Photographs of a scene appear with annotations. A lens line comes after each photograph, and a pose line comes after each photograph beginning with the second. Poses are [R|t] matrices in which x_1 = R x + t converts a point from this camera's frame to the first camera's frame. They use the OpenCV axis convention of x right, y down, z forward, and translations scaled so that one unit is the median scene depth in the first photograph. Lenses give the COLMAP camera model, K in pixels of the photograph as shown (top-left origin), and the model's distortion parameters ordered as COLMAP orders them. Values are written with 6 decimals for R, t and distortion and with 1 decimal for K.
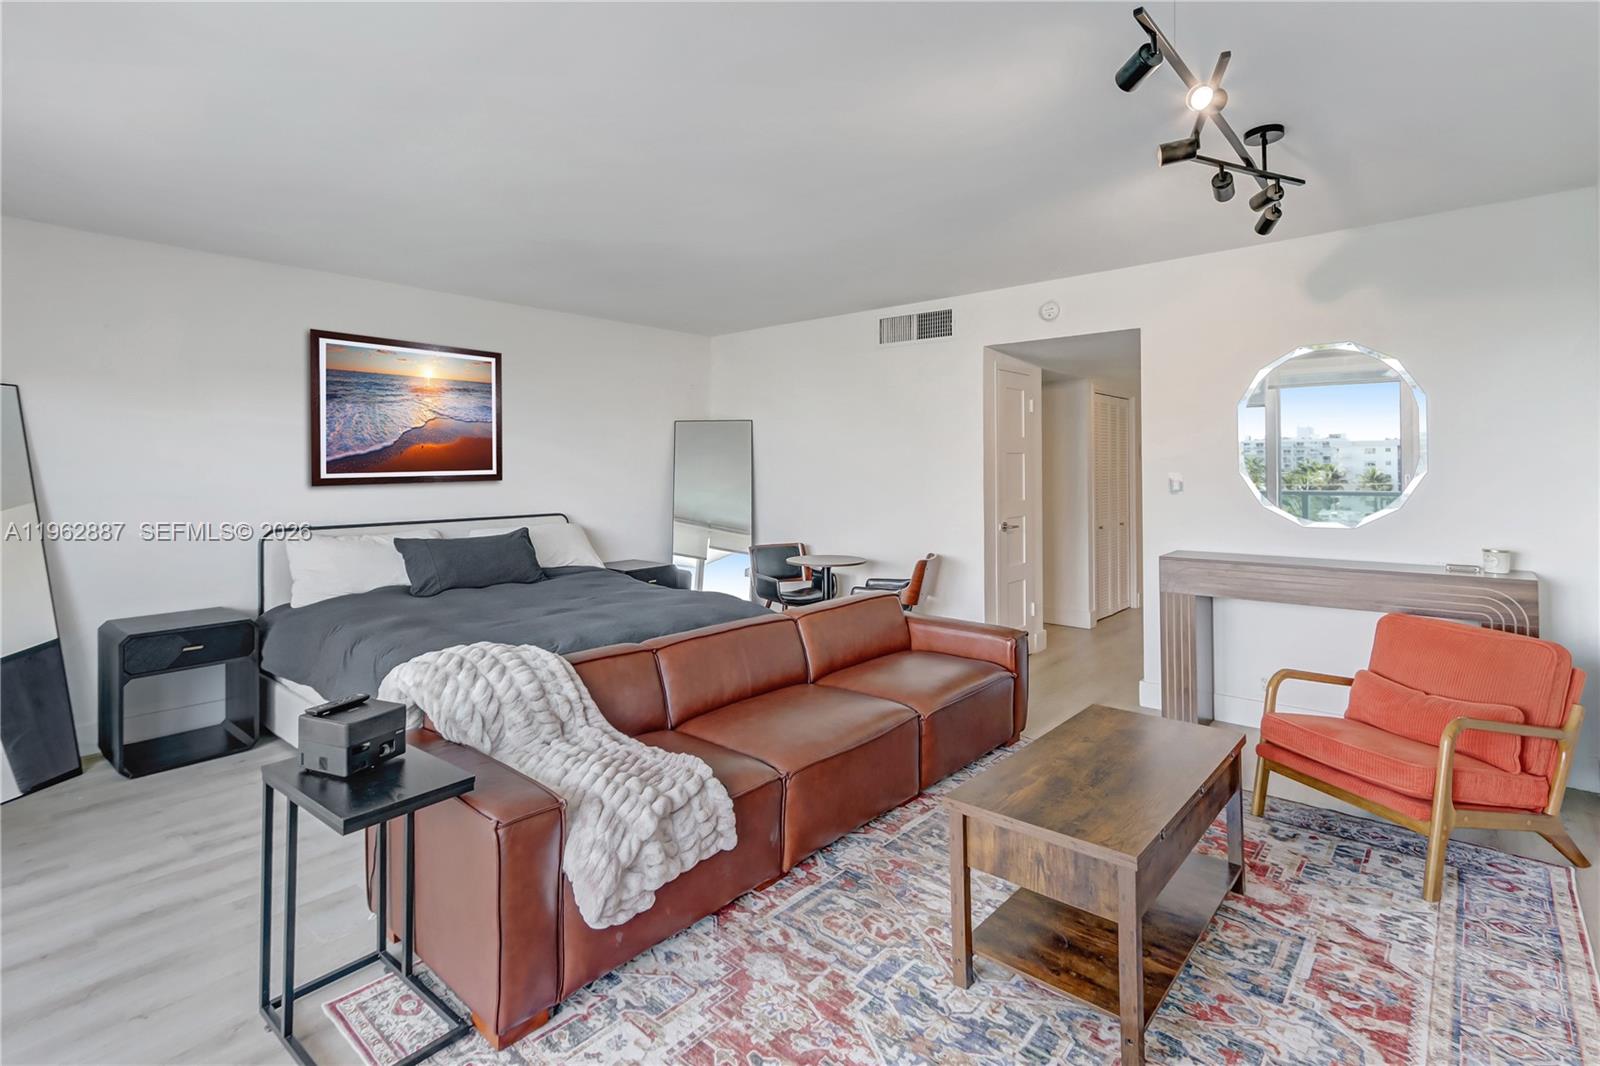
lens RADIAL K [[754.4, 0, 779.2], [0, 754.4, 480.0], [0, 0, 1]] dist [0.002624, -0.000434]
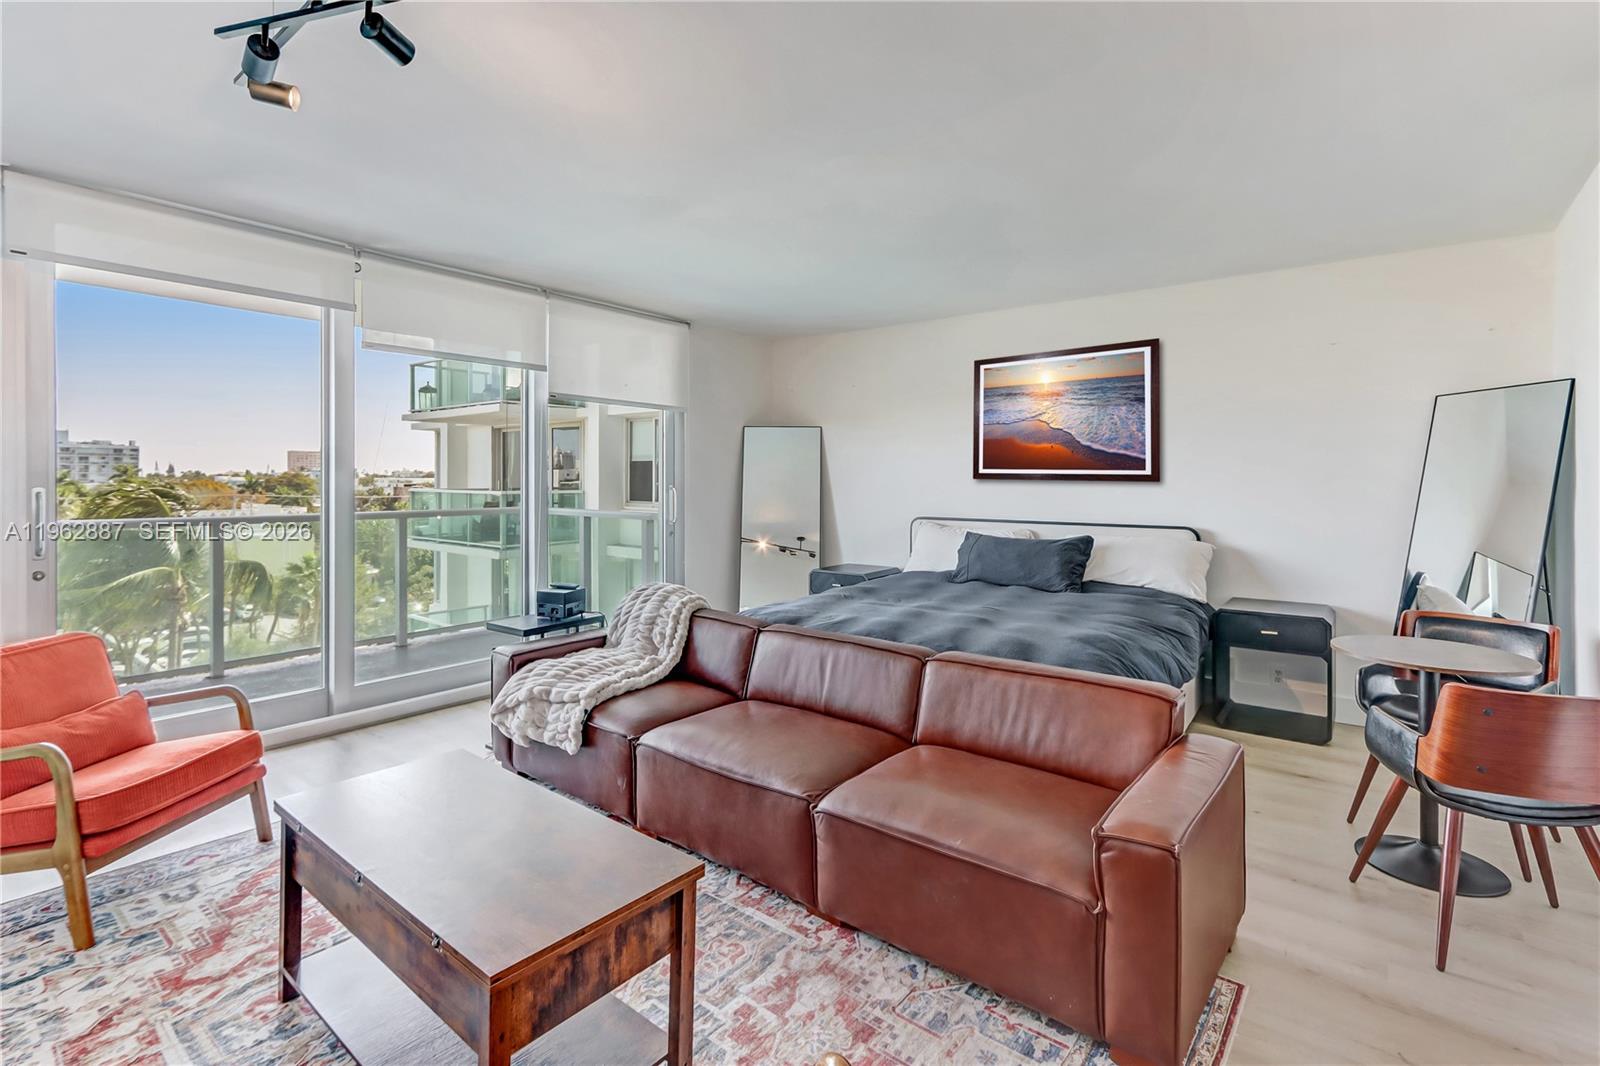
lens RADIAL K [[754.4, 0, 769.3], [0, 754.4, 476.4], [0, 0, 1]] dist [0.002624, -0.000434]
pose [[0.030405, -0.004040, -0.999530, 0.610128], [-0.004200, 0.999982, -0.004170, -0.000801], [0.999529, 0.004324, 0.030387, 0.619895]]
